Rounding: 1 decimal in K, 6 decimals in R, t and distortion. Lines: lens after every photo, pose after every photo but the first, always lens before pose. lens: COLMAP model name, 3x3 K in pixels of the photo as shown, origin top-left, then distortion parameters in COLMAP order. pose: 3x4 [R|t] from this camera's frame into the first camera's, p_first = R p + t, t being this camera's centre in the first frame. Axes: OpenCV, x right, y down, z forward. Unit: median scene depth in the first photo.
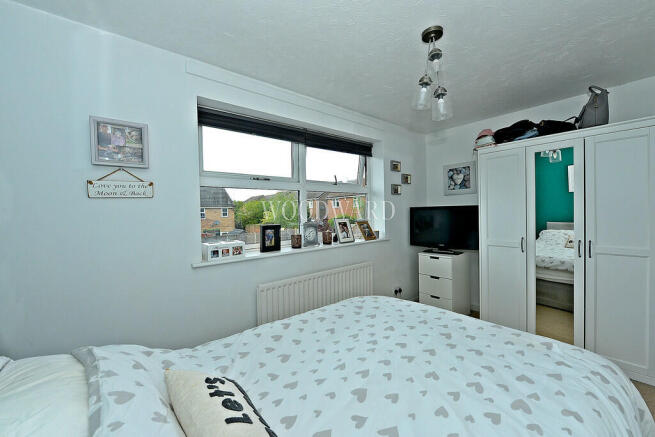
lens RADIAL K [[258.4, 0, 329.6], [0, 258.4, 215.6], [0, 0, 1]] dist [-0.001064, -0.005858]
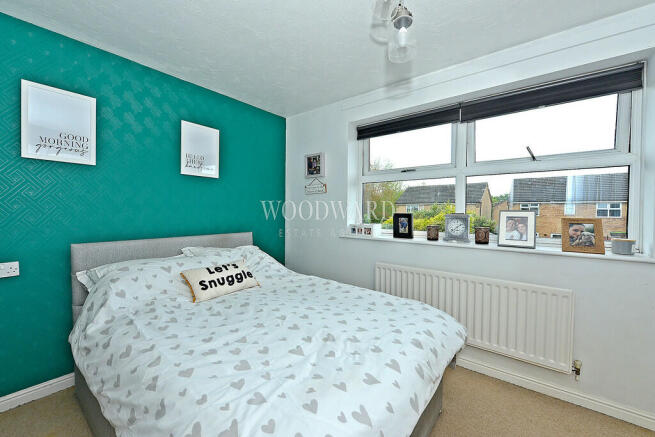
lens RADIAL K [[258.4, 0, 329.6], [0, 258.4, 215.6], [0, 0, 1]] dist [-0.001064, -0.005858]
pose [[0.197035, 0.038007, -0.979660, 0.748060], [-0.030722, 0.998997, 0.032578, 0.019435], [0.979915, 0.023678, 0.198005, 0.483501]]
